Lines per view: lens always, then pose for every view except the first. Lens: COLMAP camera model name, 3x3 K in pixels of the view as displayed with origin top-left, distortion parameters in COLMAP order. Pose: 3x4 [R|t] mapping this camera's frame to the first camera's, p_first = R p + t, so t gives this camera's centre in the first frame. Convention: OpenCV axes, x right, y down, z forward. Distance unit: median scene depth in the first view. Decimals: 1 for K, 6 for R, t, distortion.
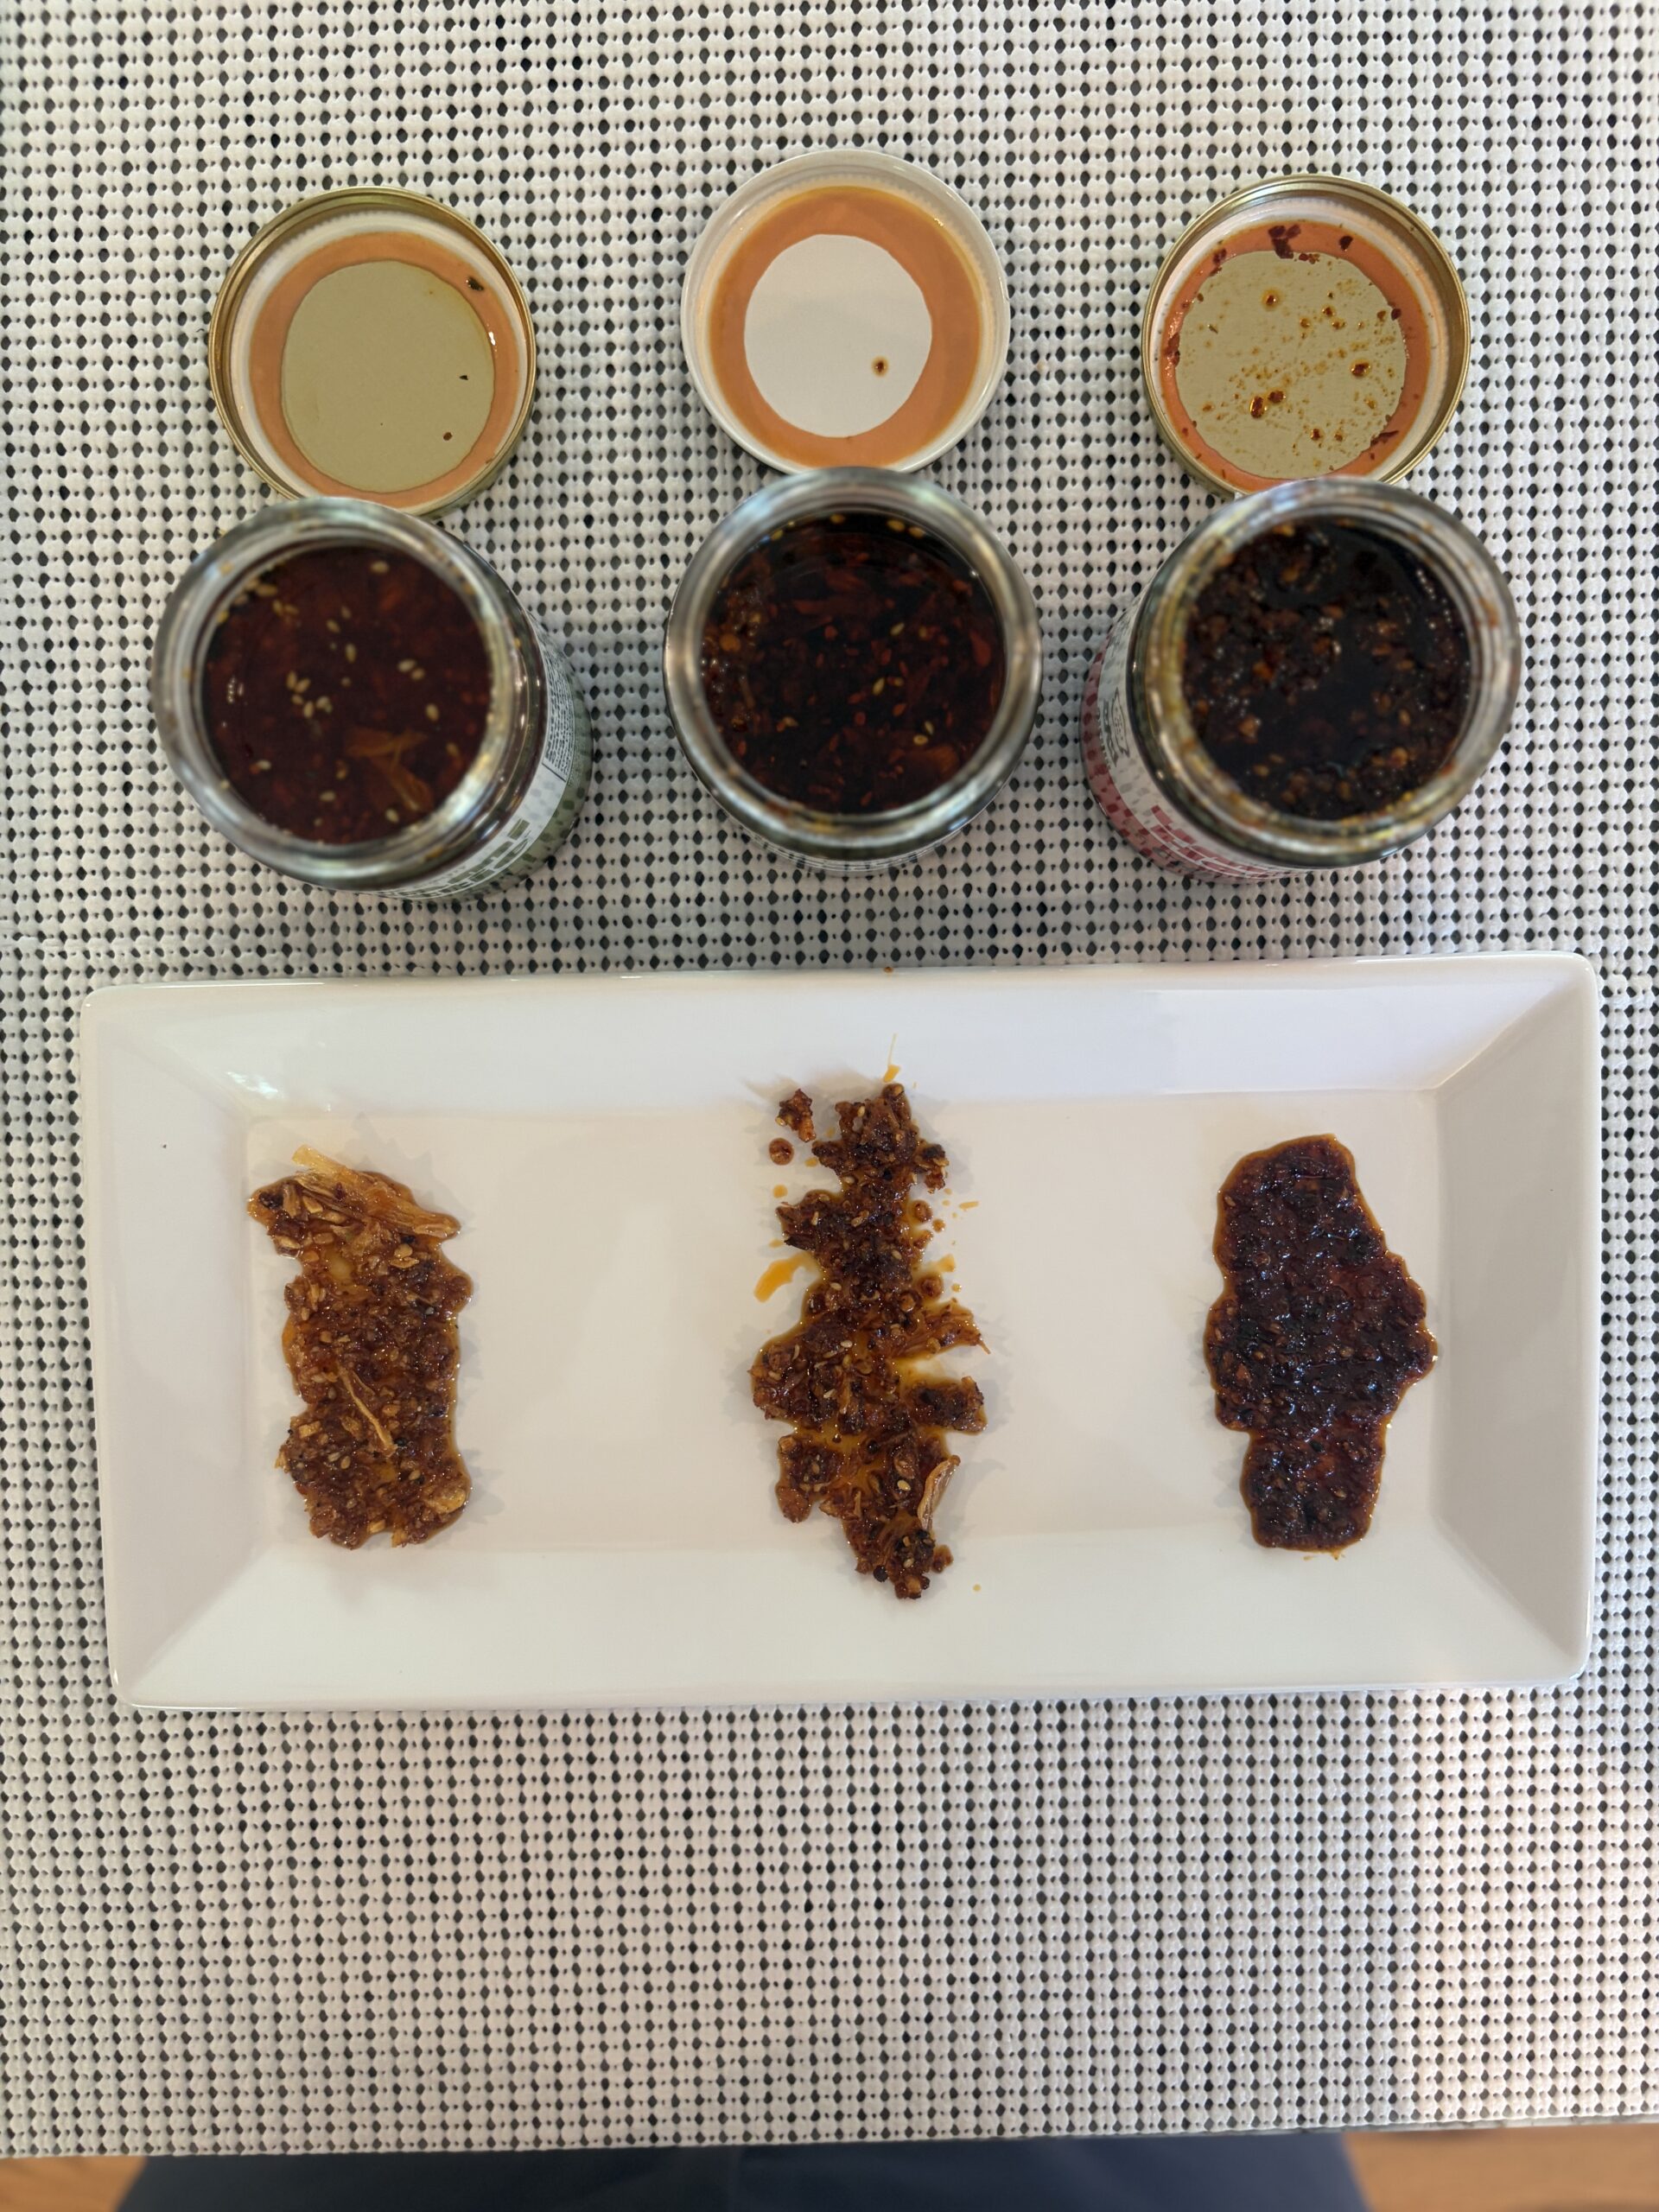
lens RADIAL K [[1665.6, 0, 831.3], [0, 1665.6, 1065.5], [0, 0, 1]] dist [0.053256, -0.150964]
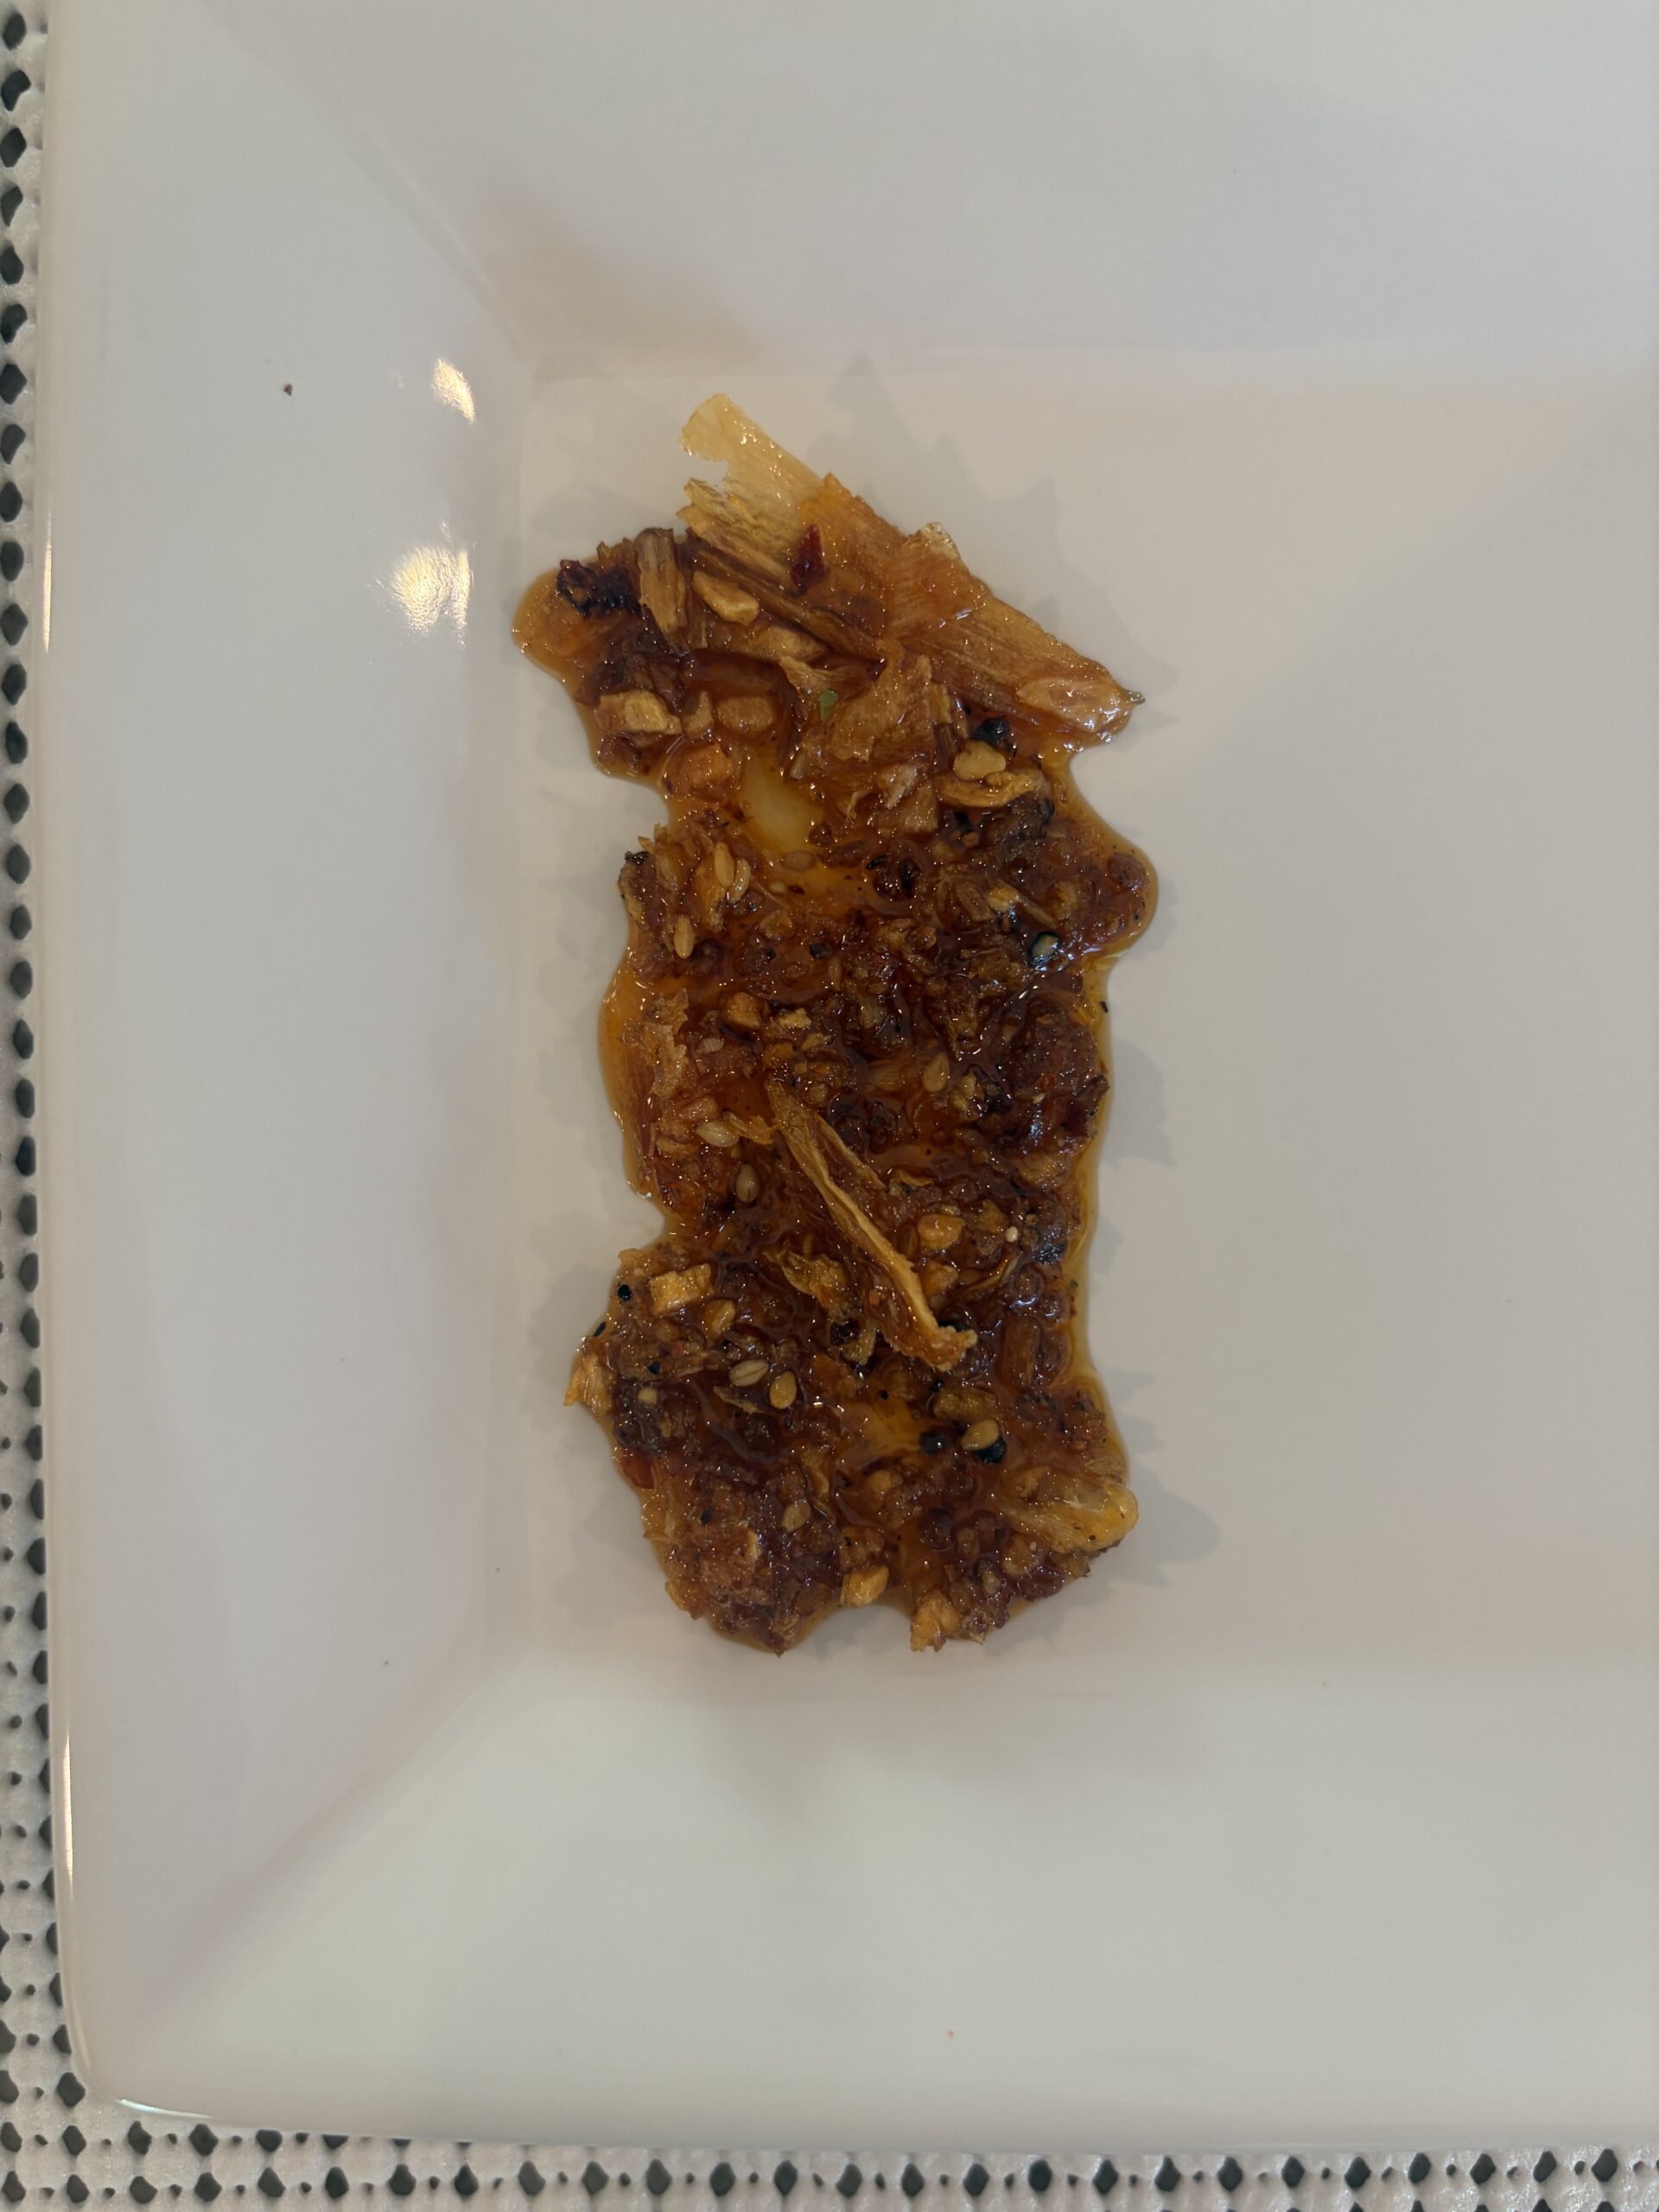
lens RADIAL K [[1665.6, 0, 831.3], [0, 1665.6, 1065.5], [0, 0, 1]] dist [0.053256, -0.150964]
pose [[0.999386, 0.028237, 0.020744, -0.287028], [-0.027650, 0.999225, -0.028019, 0.179819], [-0.021519, 0.027428, 0.999392, 0.658881]]
